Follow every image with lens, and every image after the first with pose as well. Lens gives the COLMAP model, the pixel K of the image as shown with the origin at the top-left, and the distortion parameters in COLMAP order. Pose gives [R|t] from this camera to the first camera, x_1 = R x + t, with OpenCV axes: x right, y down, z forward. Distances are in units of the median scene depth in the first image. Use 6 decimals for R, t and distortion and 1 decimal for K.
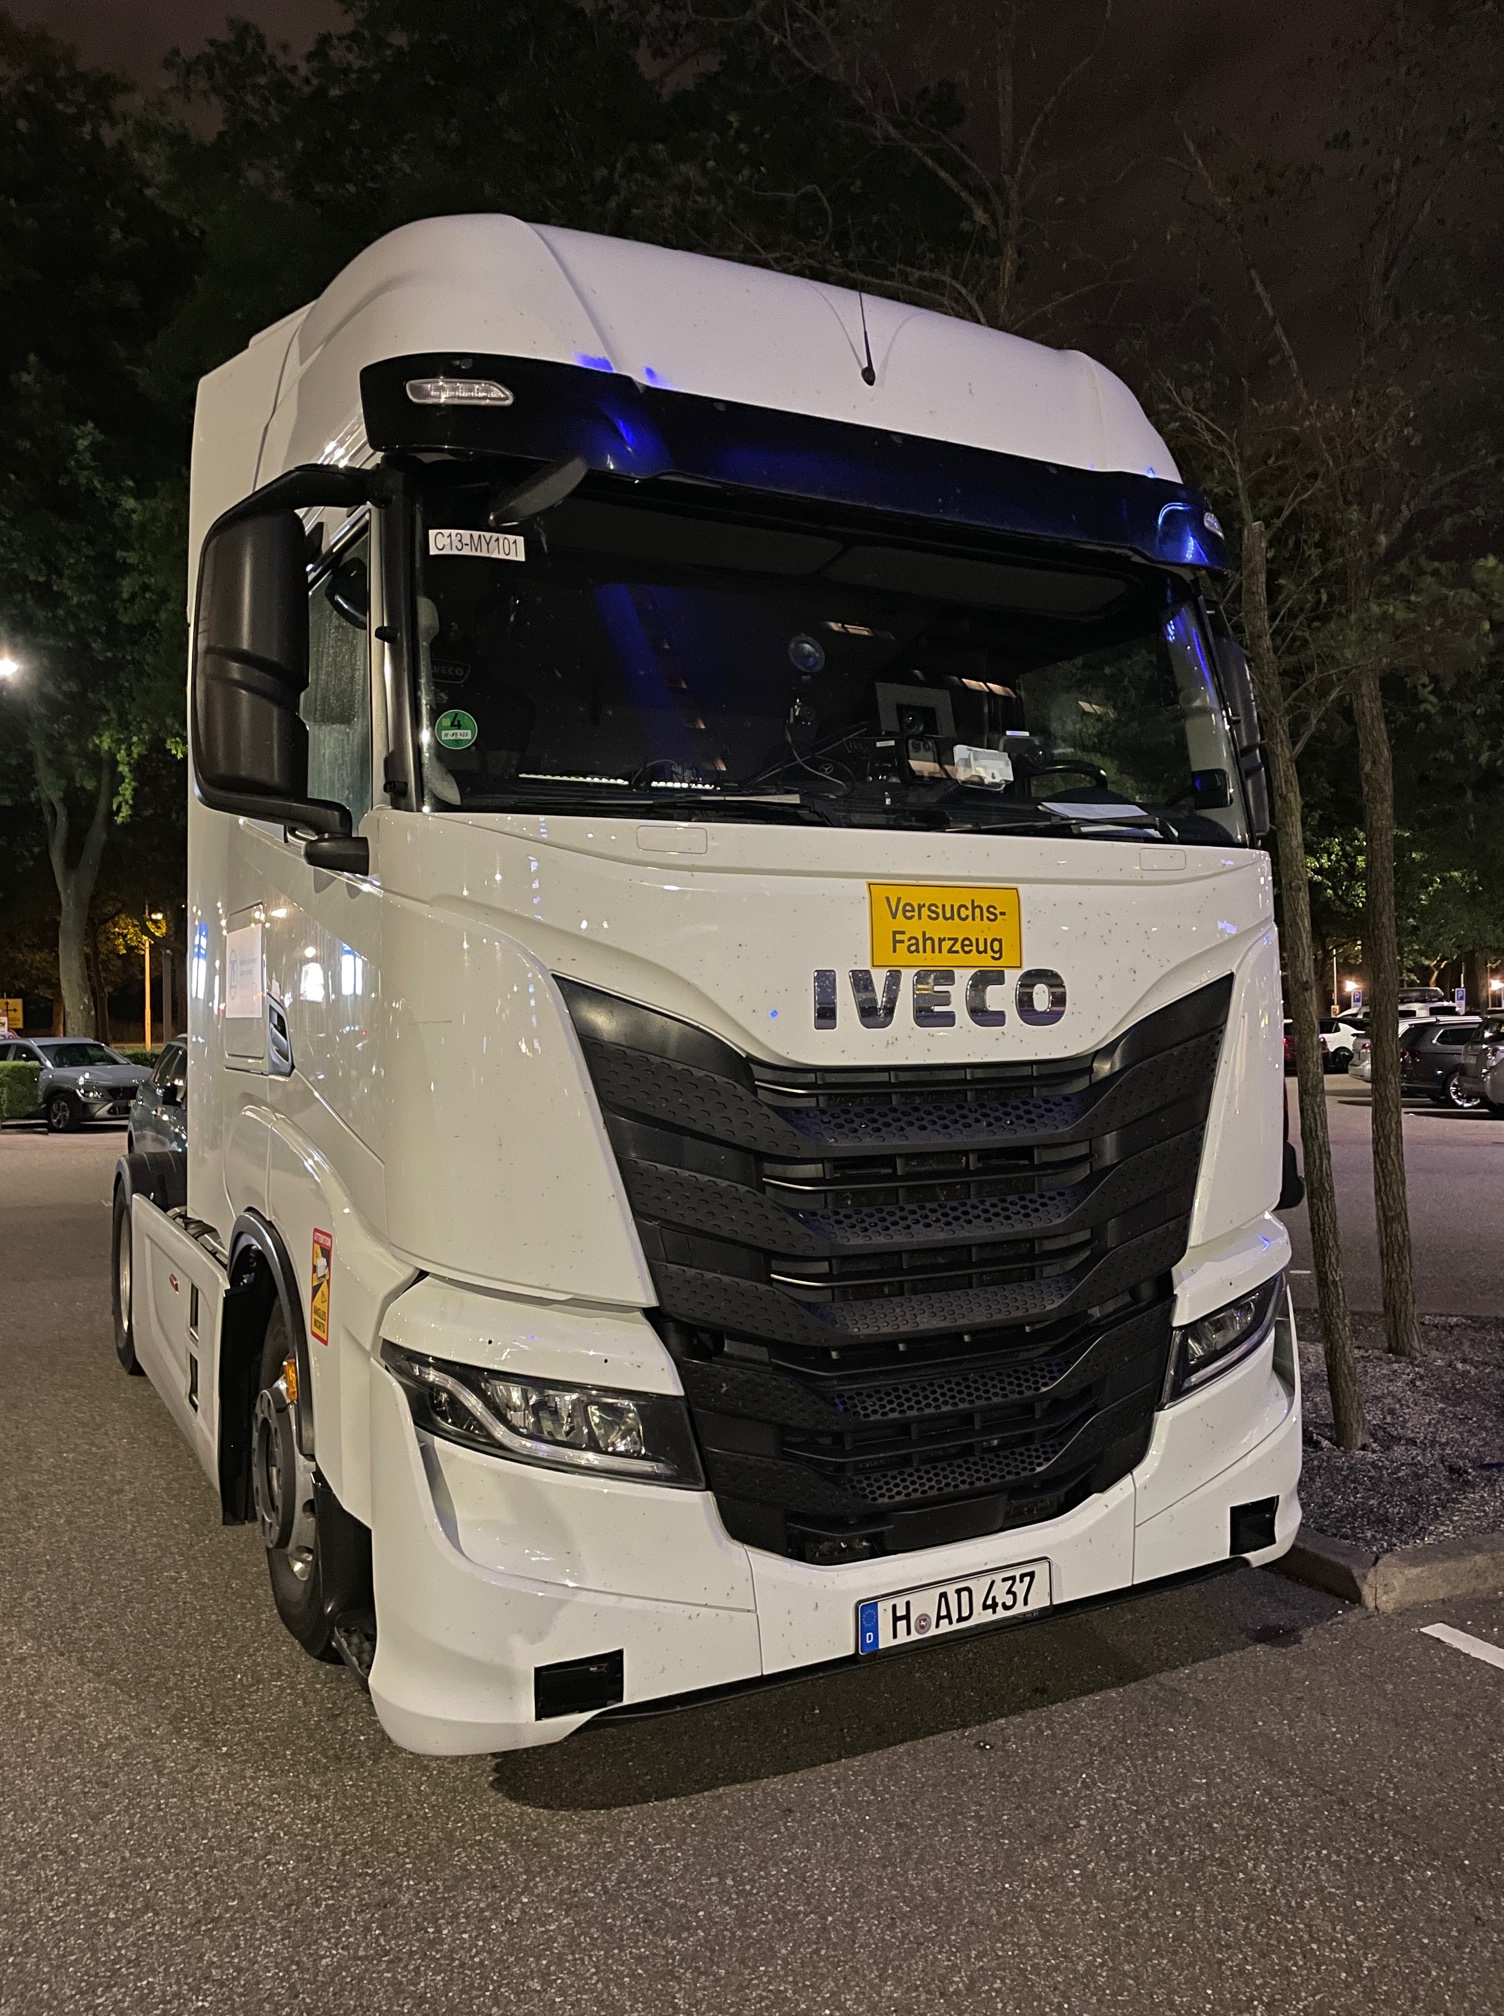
lens RADIAL K [[1514.9, 0, 752.0], [0, 1514.9, 1008.0], [0, 0, 1]] dist [0.072184, -0.101830]
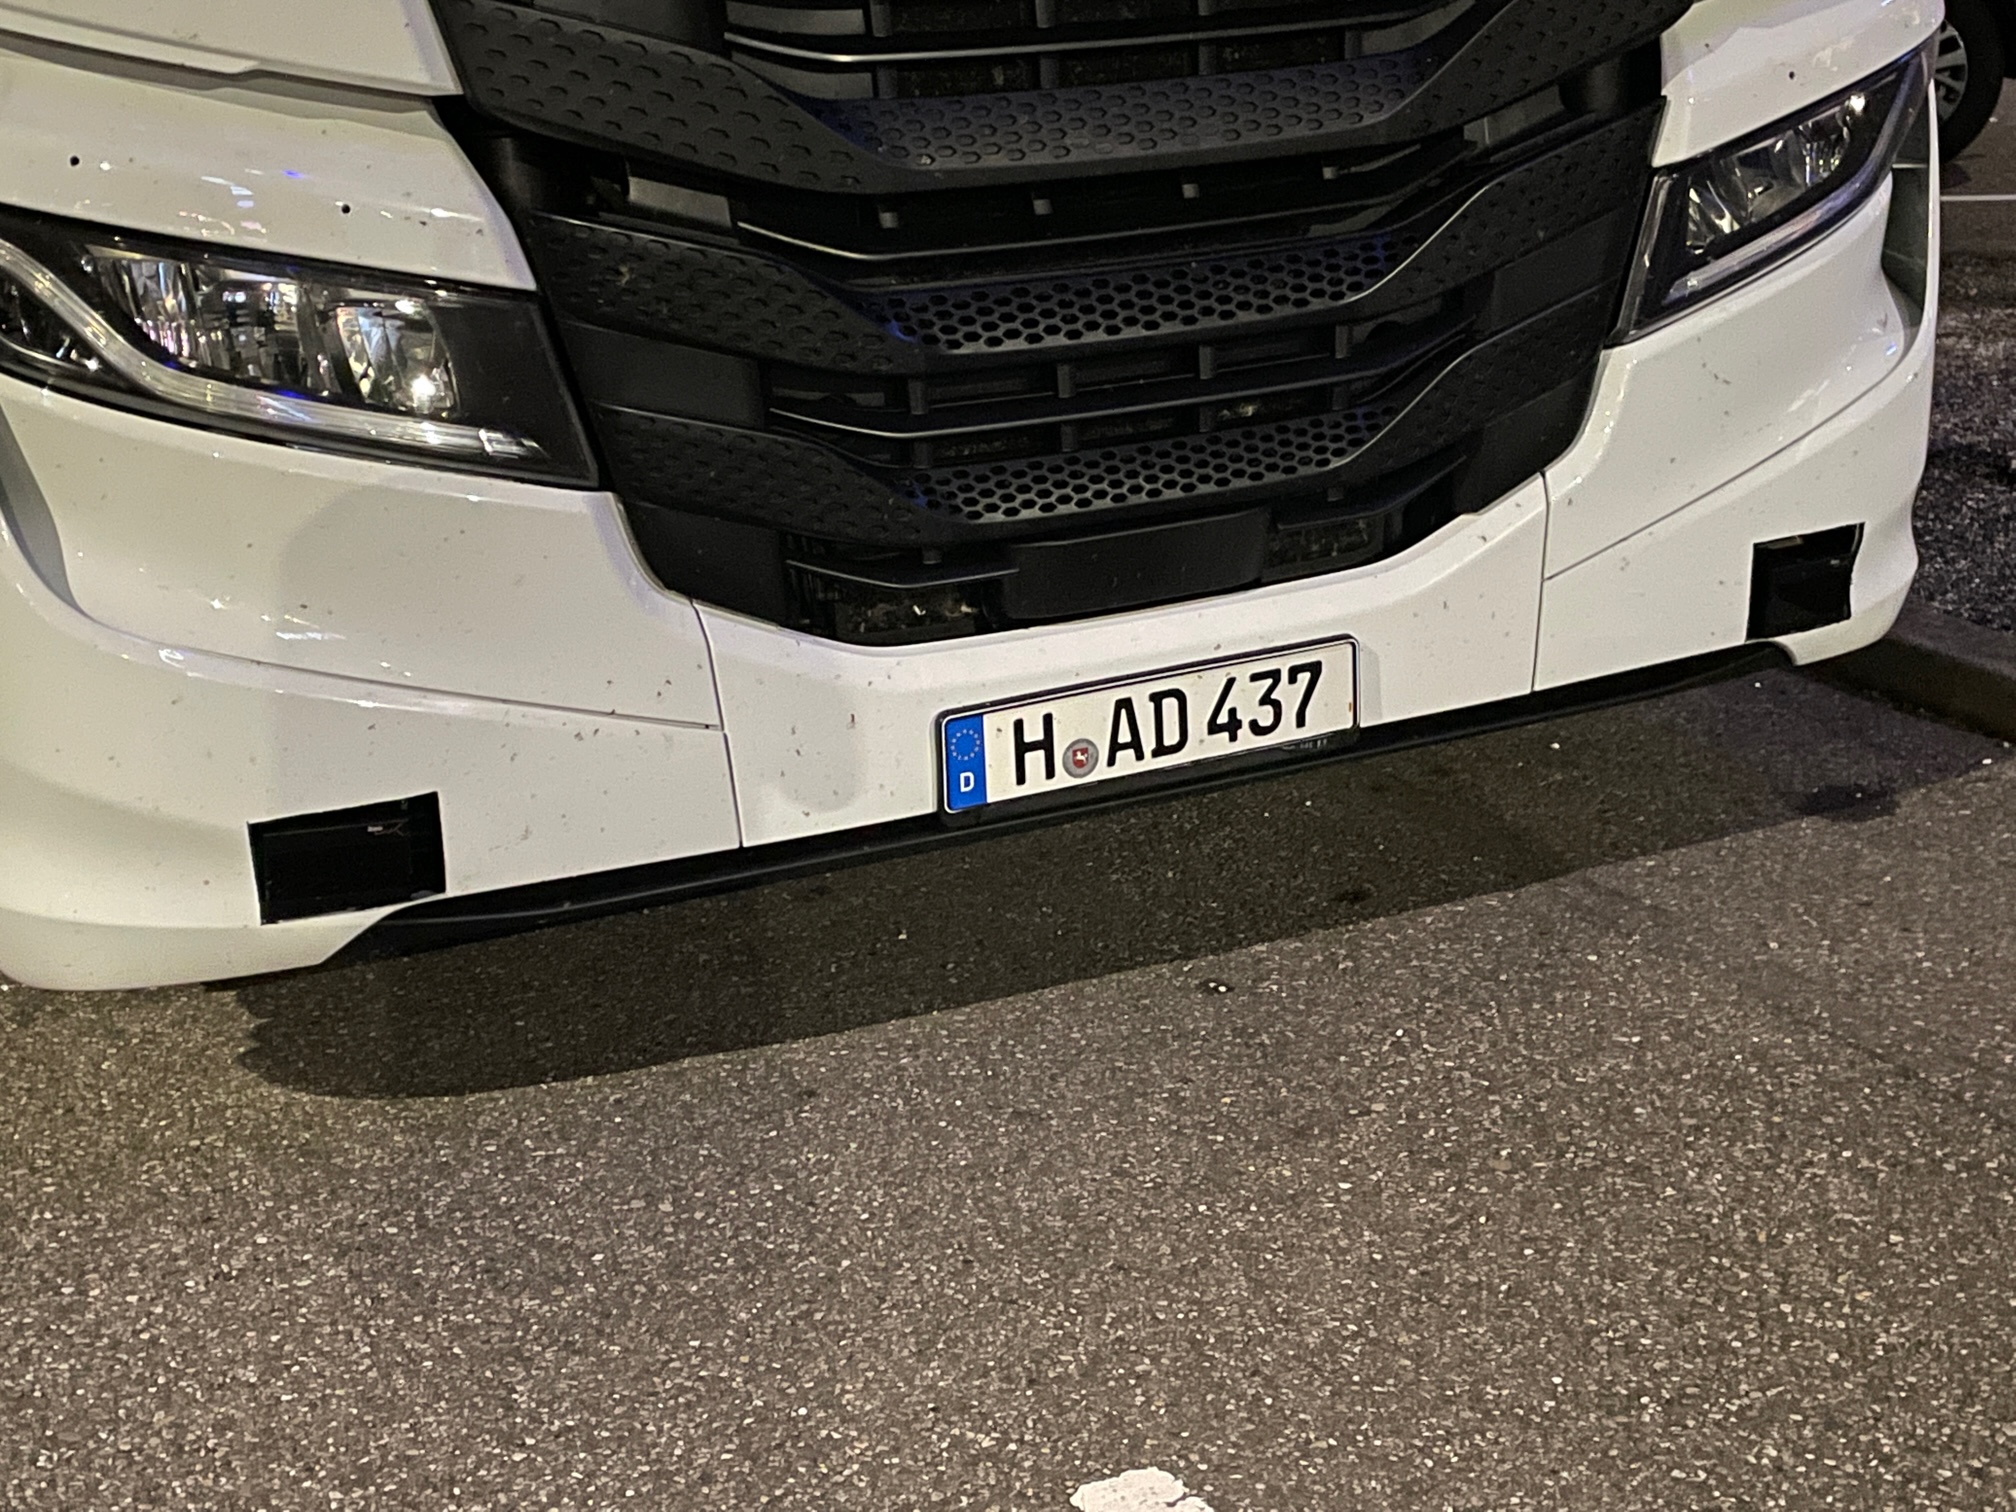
lens RADIAL K [[2892.8, 0, 1008.0], [0, 2892.8, 756.0], [0, 0, 1]] dist [0.145398, -0.363533]
pose [[0.999334, -0.013106, -0.034056, 0.122523], [0.023072, 0.949997, 0.311404, 0.110886], [0.028272, -0.311983, 0.949667, 0.108616]]
